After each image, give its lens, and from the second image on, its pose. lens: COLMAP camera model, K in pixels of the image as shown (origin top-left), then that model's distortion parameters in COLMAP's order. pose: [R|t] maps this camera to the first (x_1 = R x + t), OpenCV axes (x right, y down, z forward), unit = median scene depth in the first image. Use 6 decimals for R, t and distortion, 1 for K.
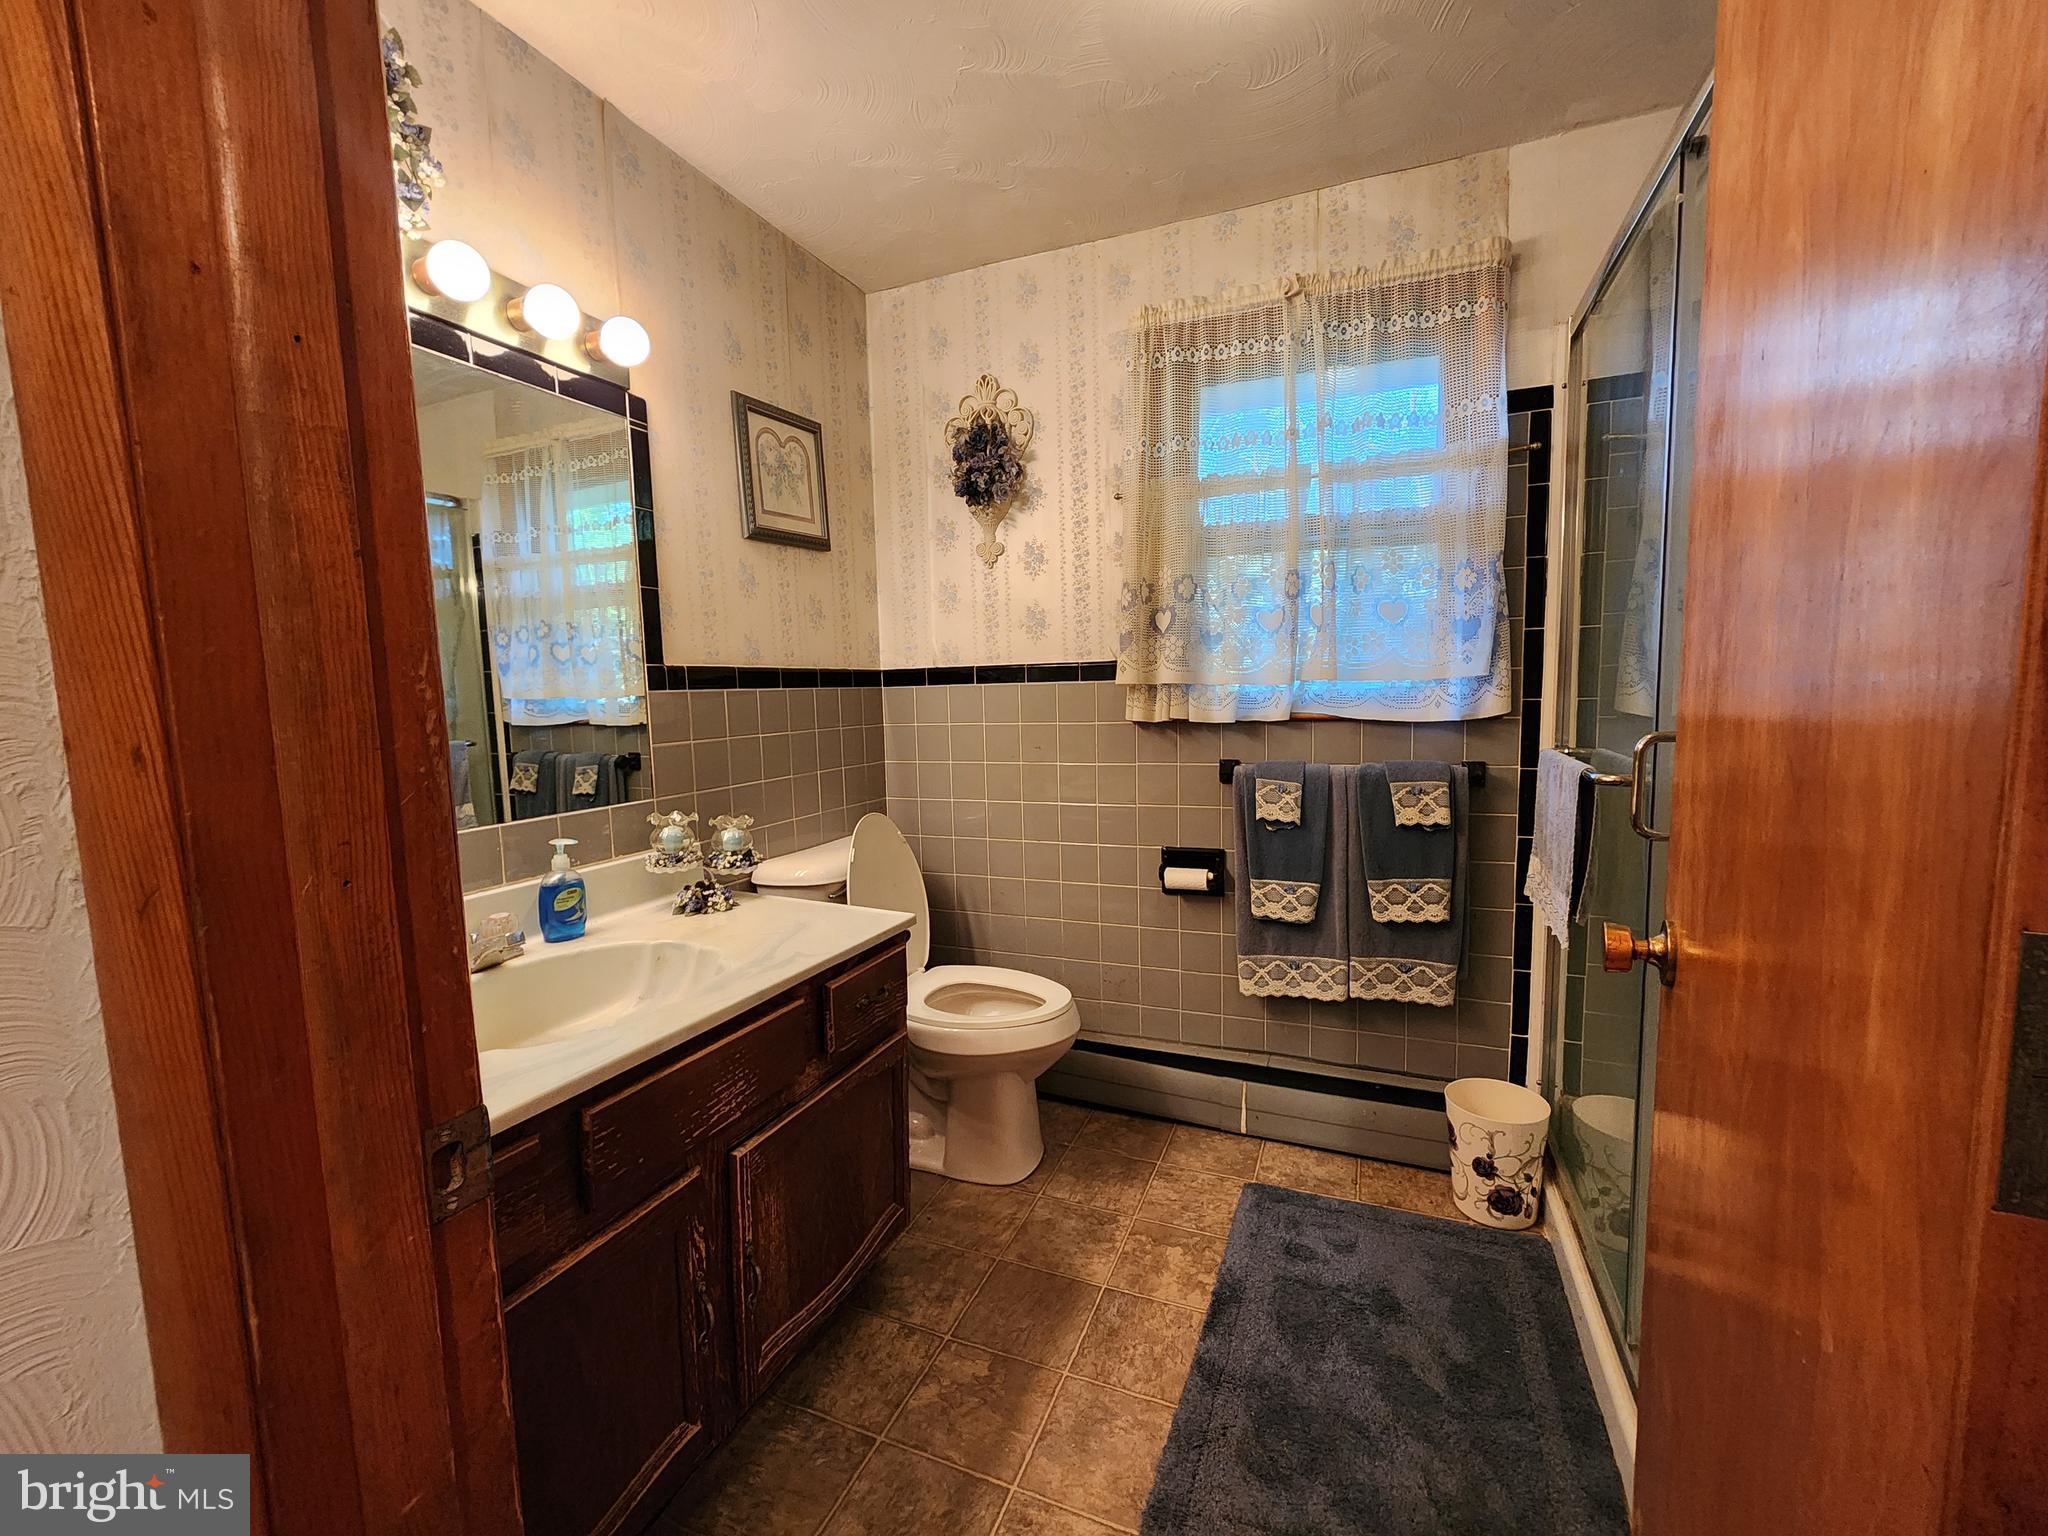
lens RADIAL K [[841.3, 0, 1024.0], [0, 841.3, 768.0], [0, 0, 1]] dist [-0.000460, -0.000011]
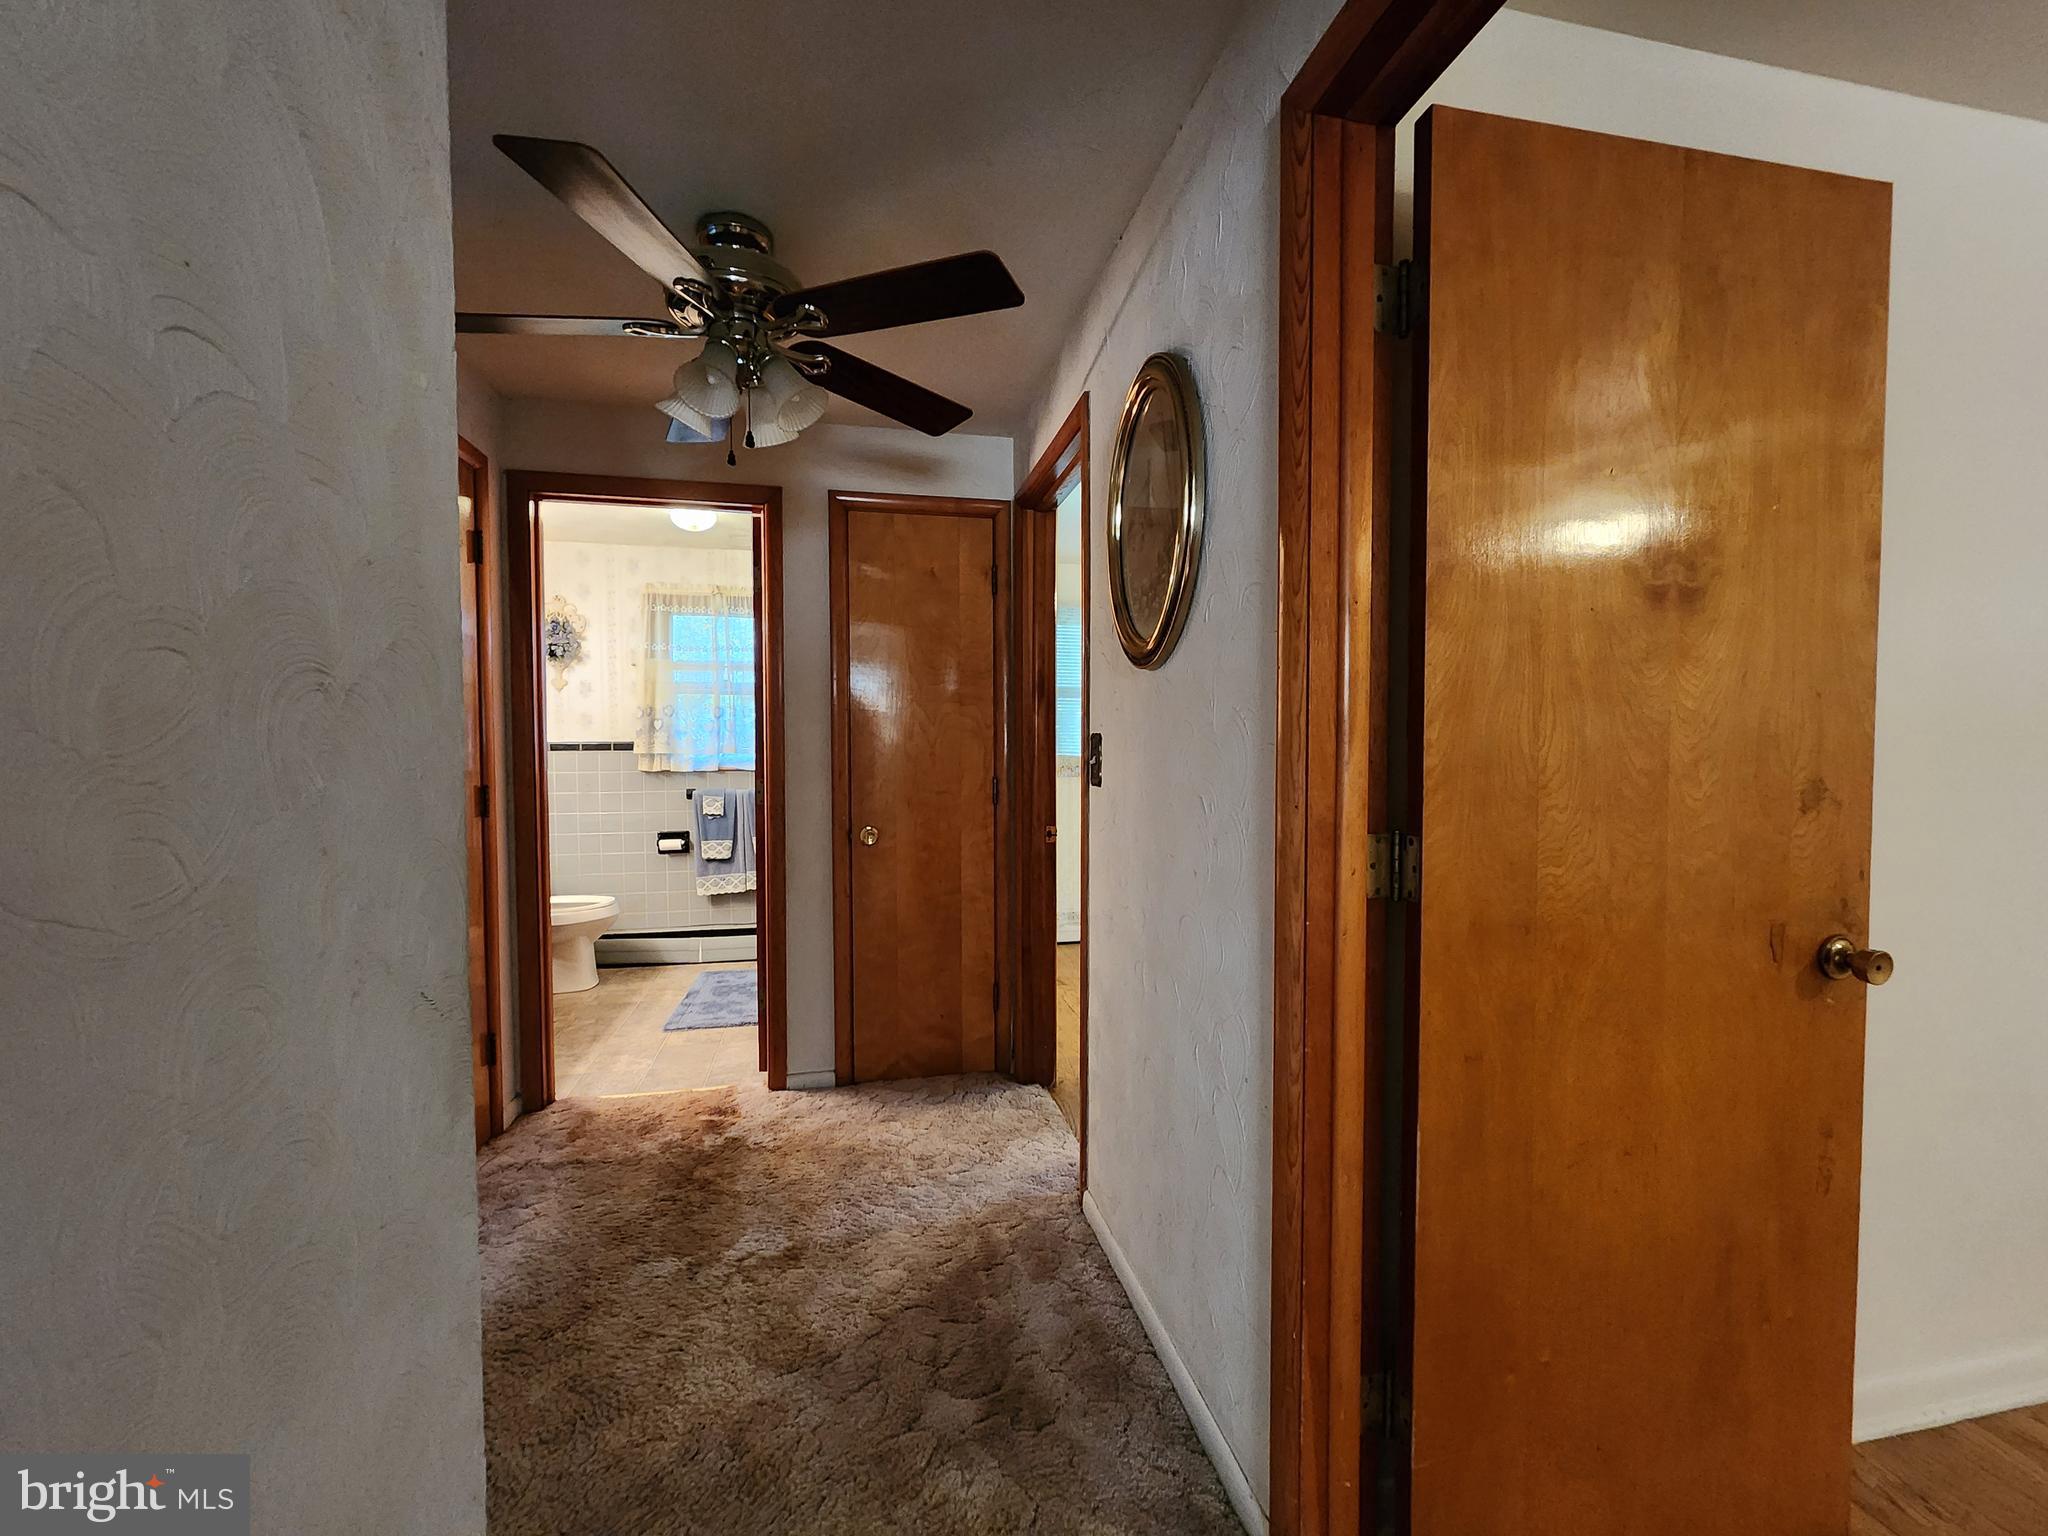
lens RADIAL K [[841.0, 0, 1027.2], [0, 841.0, 775.4], [0, 0, 1]] dist [-0.000960, 0.000334]
pose [[0.817365, 0.002371, 0.576116, -0.313667], [0.041097, 0.997204, -0.062411, 0.134138], [-0.574653, 0.074689, 0.814982, -1.343752]]
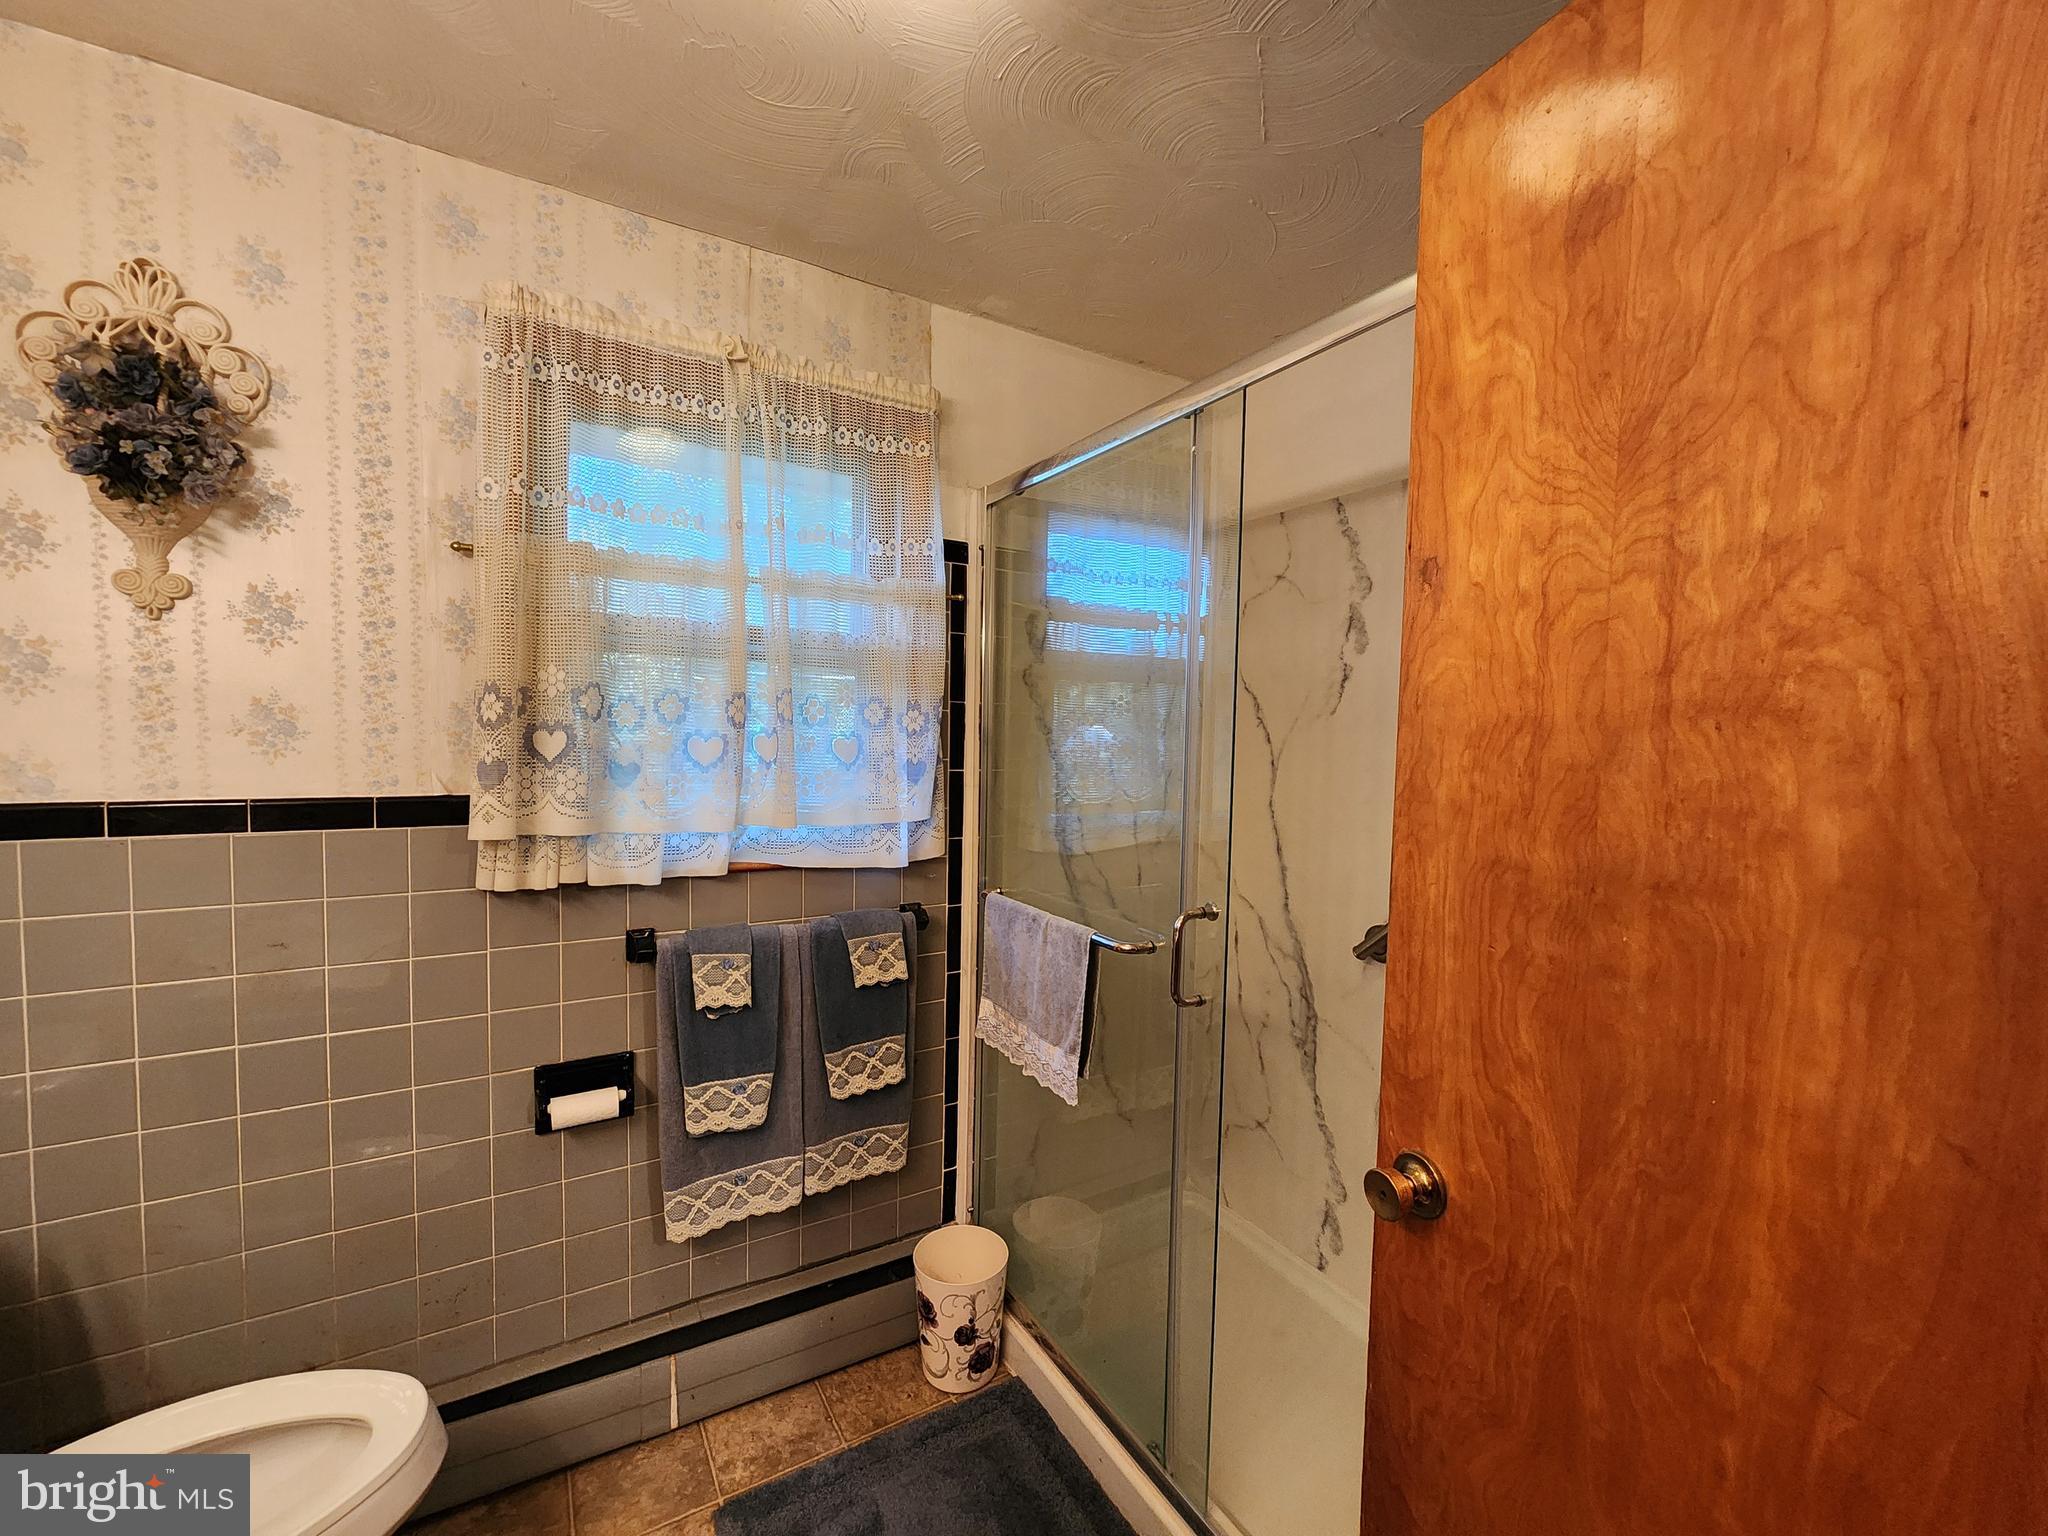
lens RADIAL K [[841.0, 0, 1027.2], [0, 841.0, 775.4], [0, 0, 1]] dist [-0.000960, 0.000334]
pose [[0.598539, -0.003119, 0.801088, -0.155876], [0.043955, 0.998614, -0.028954, -0.115708], [-0.799887, 0.052542, 0.597846, 0.288535]]
